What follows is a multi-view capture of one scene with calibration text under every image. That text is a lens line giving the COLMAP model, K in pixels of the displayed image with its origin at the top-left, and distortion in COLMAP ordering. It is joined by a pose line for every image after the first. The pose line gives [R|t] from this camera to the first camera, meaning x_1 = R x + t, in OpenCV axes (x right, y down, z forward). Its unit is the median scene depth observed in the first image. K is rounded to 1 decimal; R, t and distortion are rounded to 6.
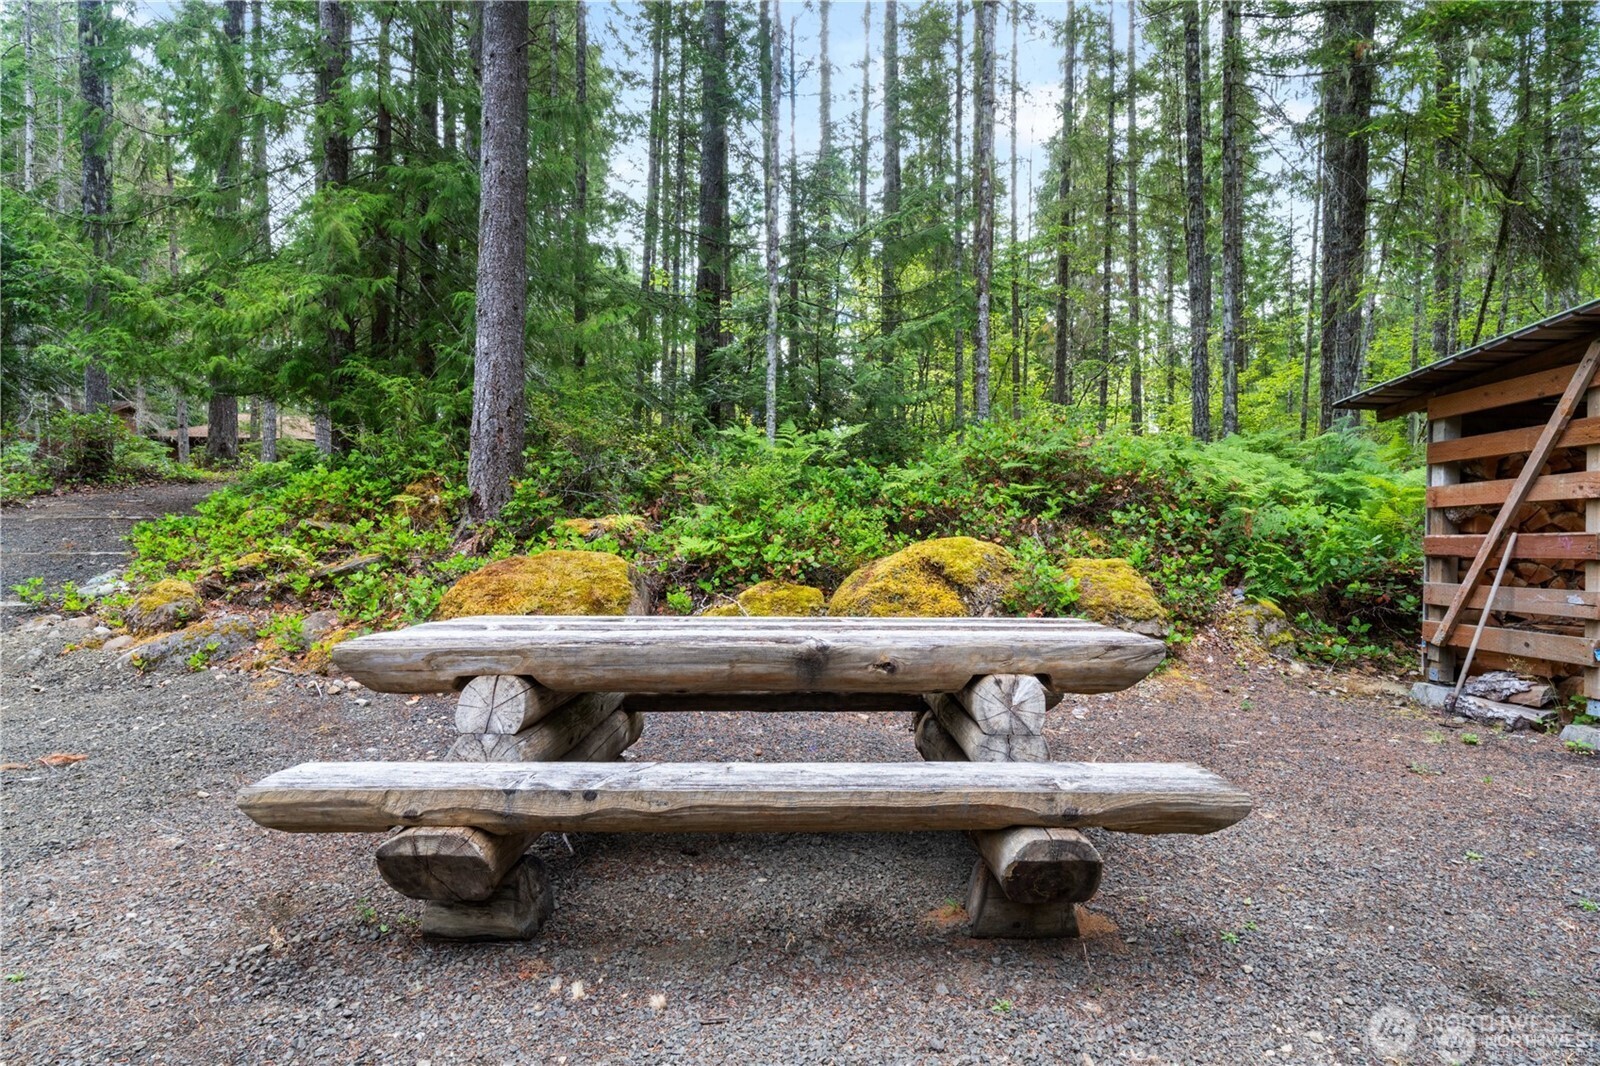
lens RADIAL K [[816.2, 0, 806.4], [0, 816.2, 537.7], [0, 0, 1]] dist [-0.000654, 0.000055]
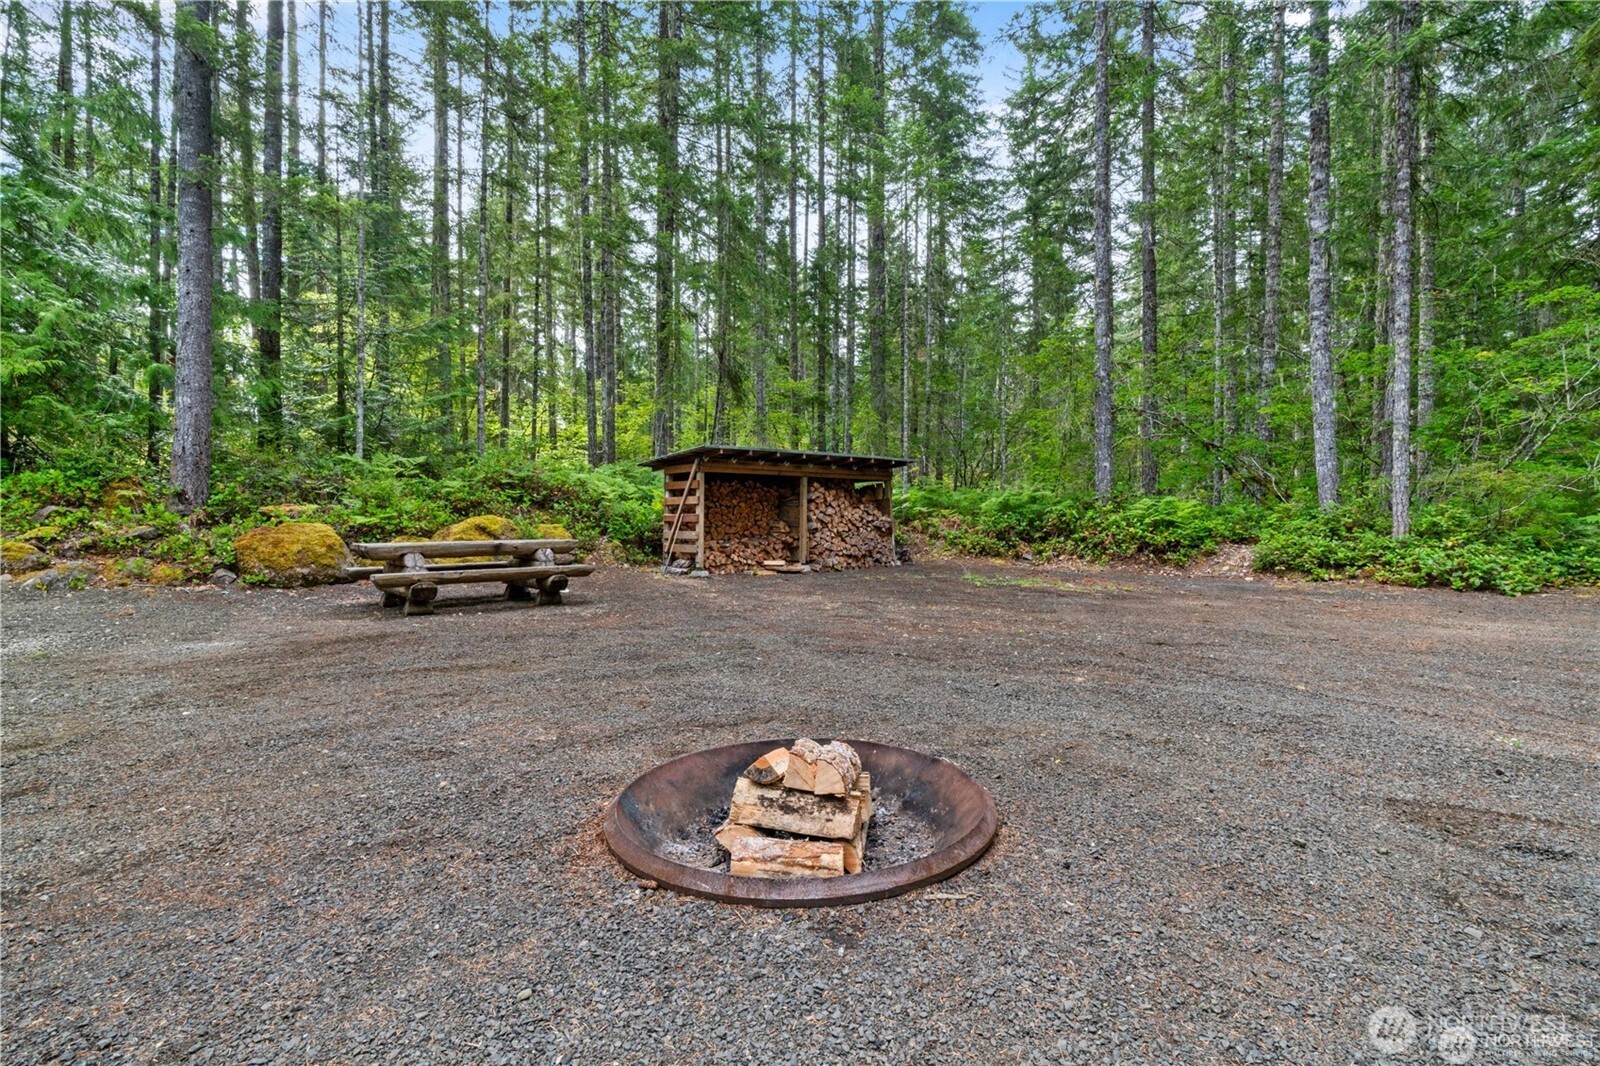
lens RADIAL K [[726.1, 0, 803.1], [0, 726.1, 537.8], [0, 0, 1]] dist [-0.001184, -0.000148]
pose [[0.748558, -0.024040, 0.662633, -0.535997], [0.001155, 0.999388, 0.034952, -0.008606], [-0.663068, -0.025399, 0.748128, -1.170186]]
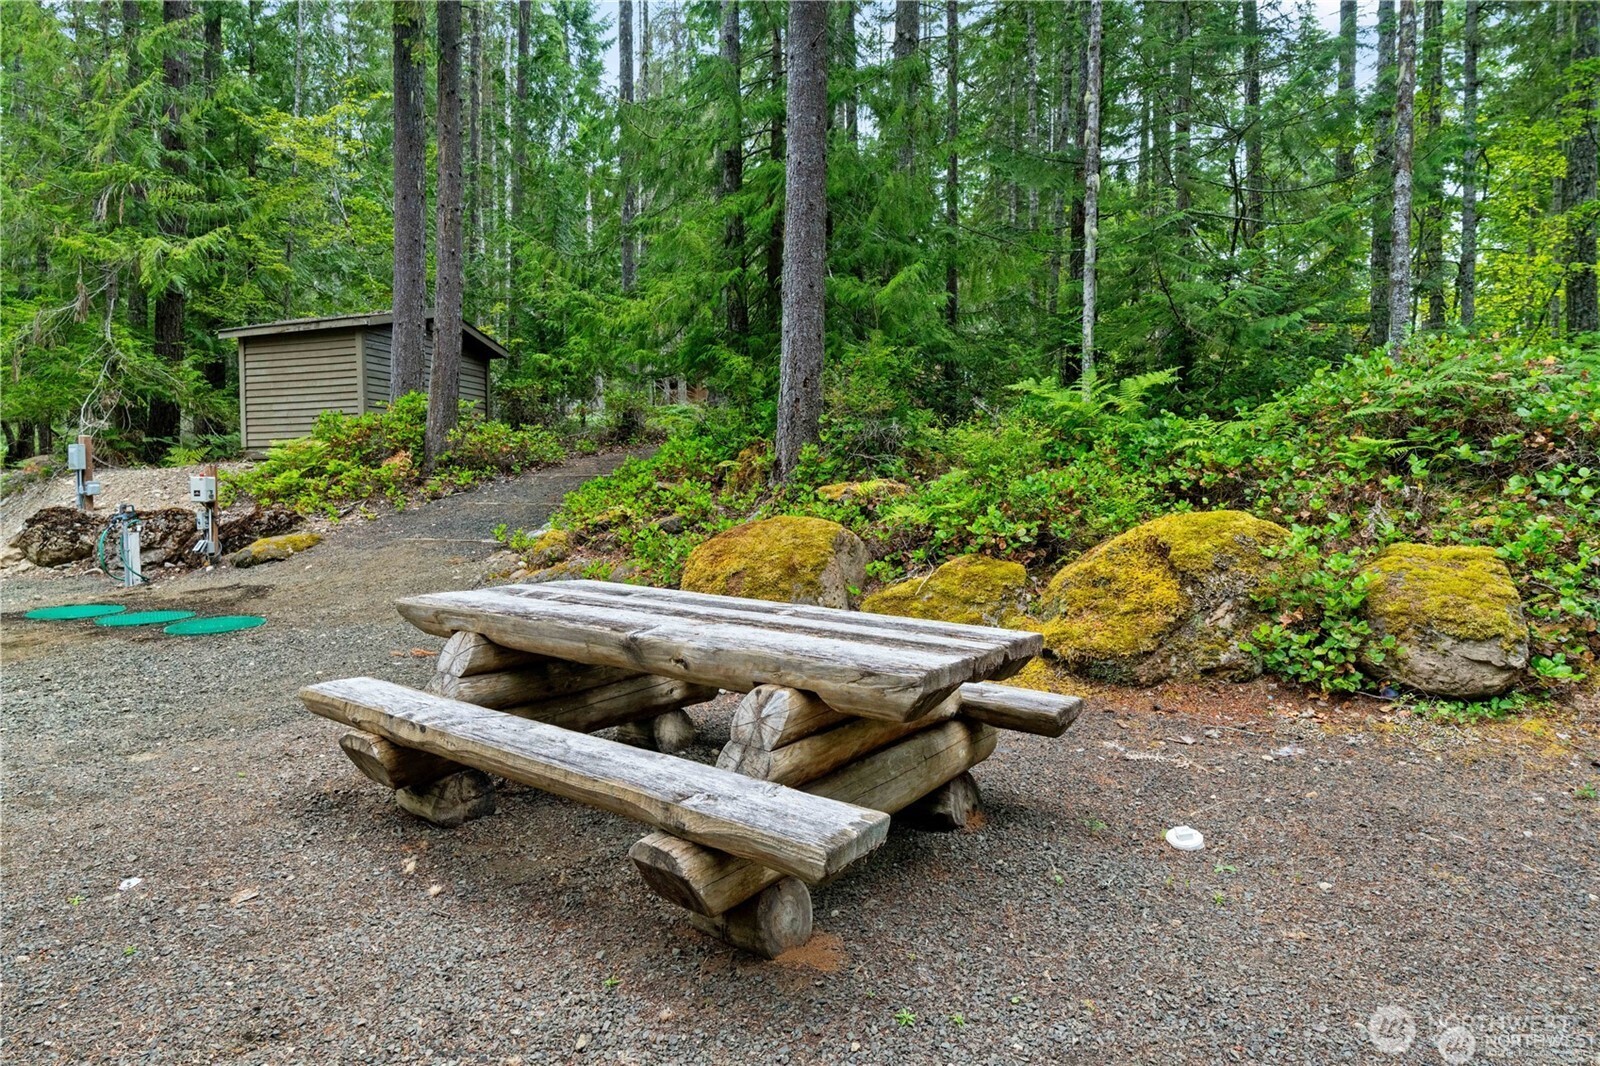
lens RADIAL K [[867.7, 0, 799.0], [0, 867.7, 490.7], [0, 0, 1]] dist [-0.005443, 0.000613]
pose [[0.808020, 0.011531, -0.589043, 0.381197], [-0.001546, 0.999847, 0.017452, -0.037699], [0.589153, -0.013191, 0.807913, 0.072389]]
